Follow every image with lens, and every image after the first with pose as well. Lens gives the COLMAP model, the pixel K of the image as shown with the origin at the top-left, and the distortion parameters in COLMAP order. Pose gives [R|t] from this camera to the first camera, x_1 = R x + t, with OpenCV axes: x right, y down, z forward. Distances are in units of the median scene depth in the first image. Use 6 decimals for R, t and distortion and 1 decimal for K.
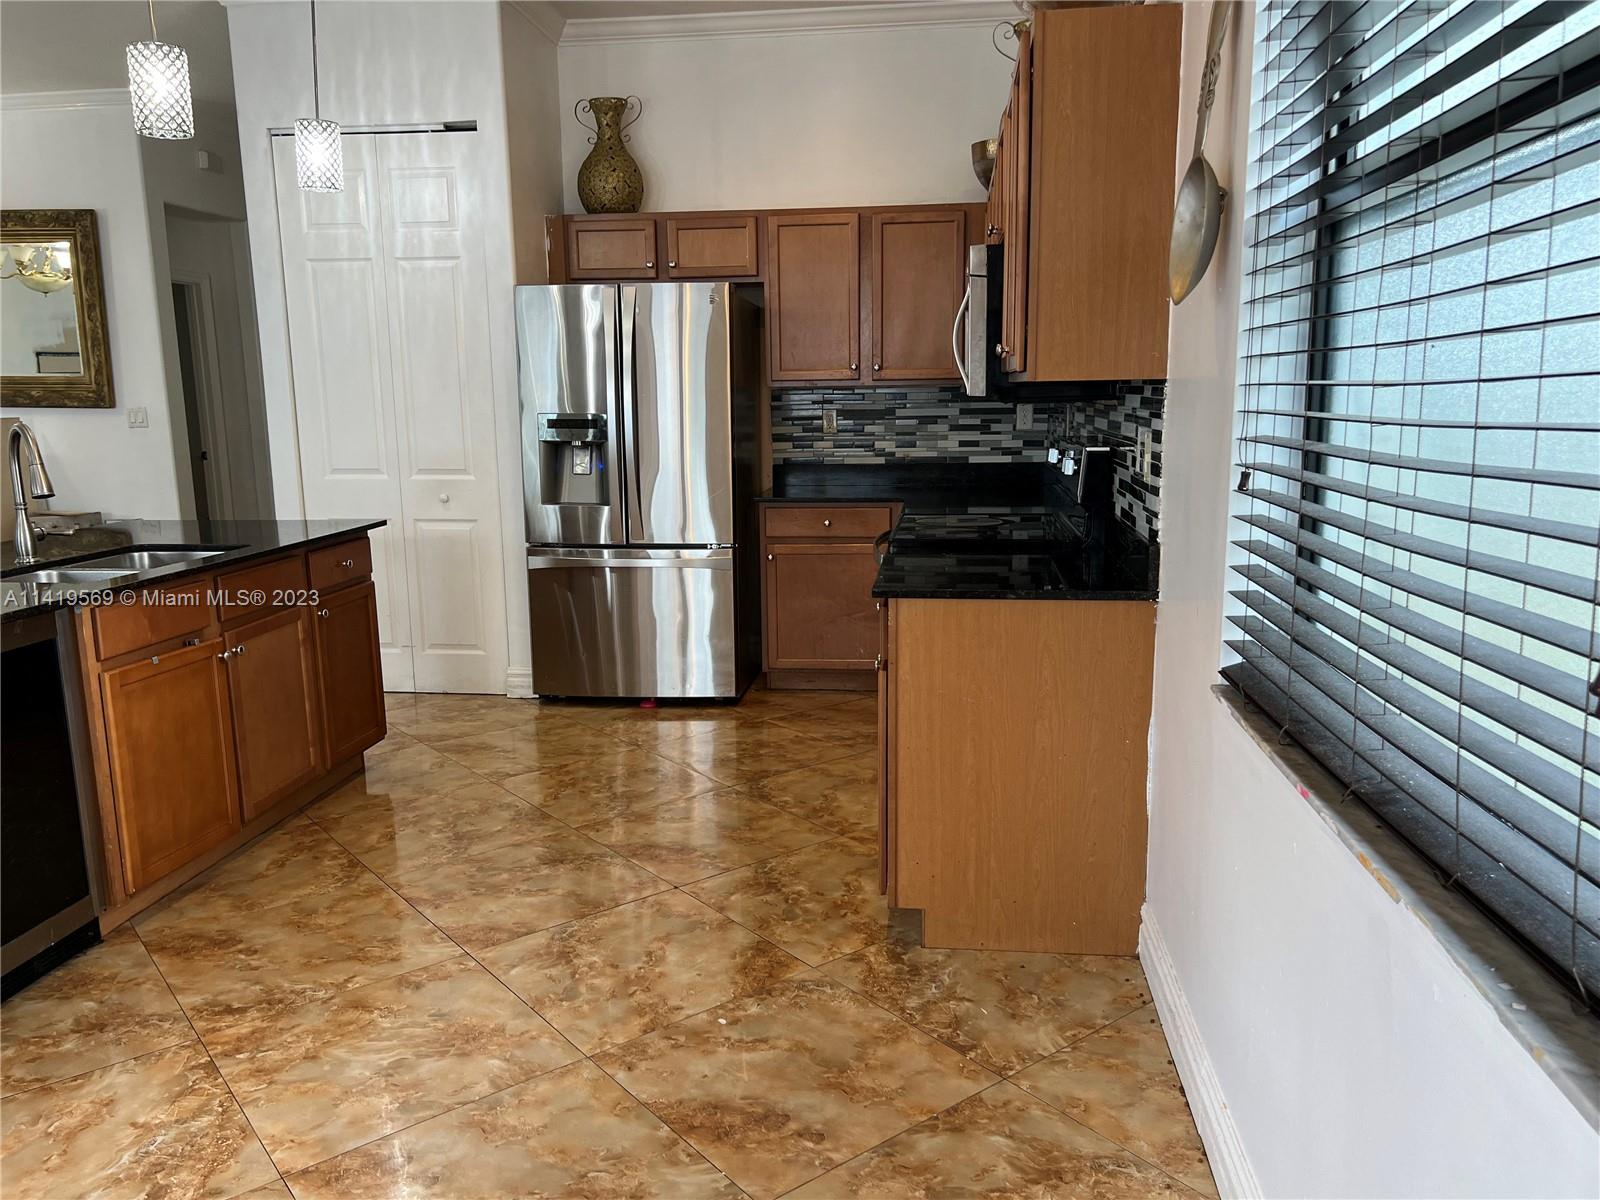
lens RADIAL K [[1204.8, 0, 800.0], [0, 1204.8, 600.0], [0, 0, 1]] dist [0.071062, -0.071704]
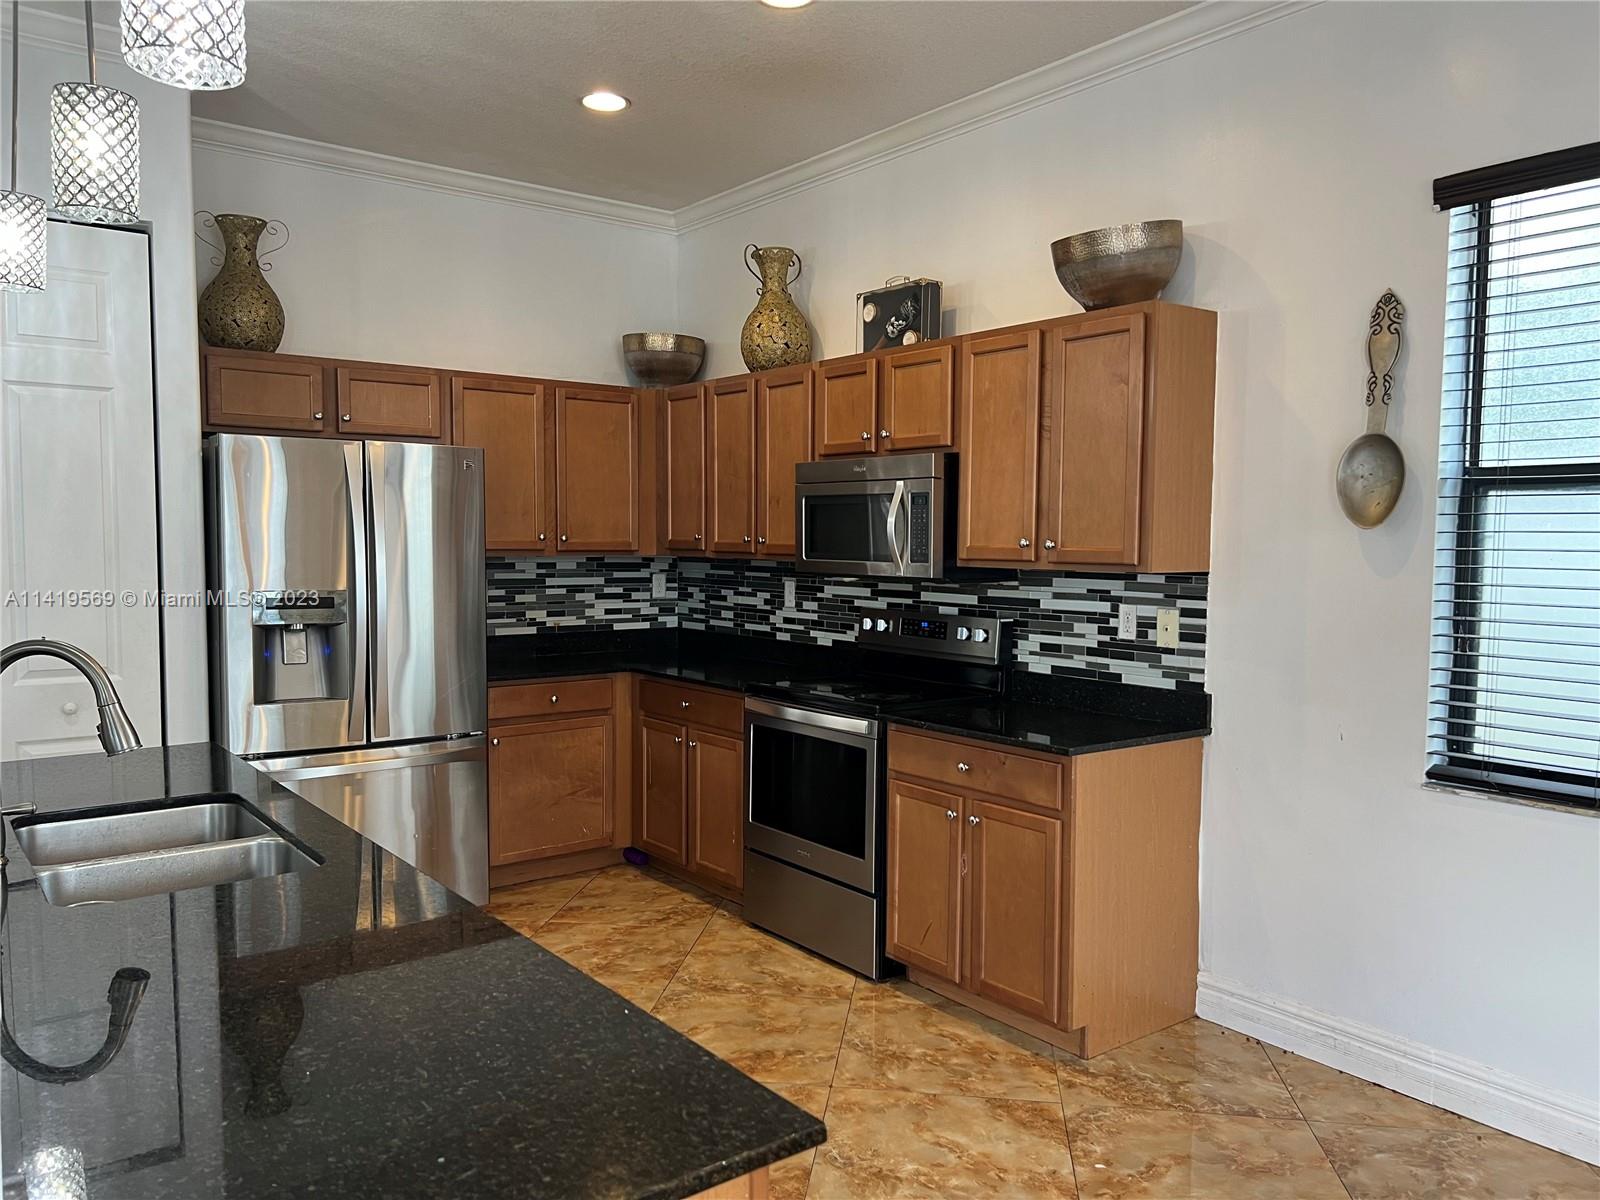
lens RADIAL K [[1213.7, 0, 800.0], [0, 1213.7, 600.0], [0, 0, 1]] dist [0.028939, 0.004924]
pose [[0.714611, -0.019969, 0.699237, -0.514717], [0.104013, 0.991514, -0.077983, -0.047659], [-0.691746, 0.128457, 0.710624, 0.180454]]
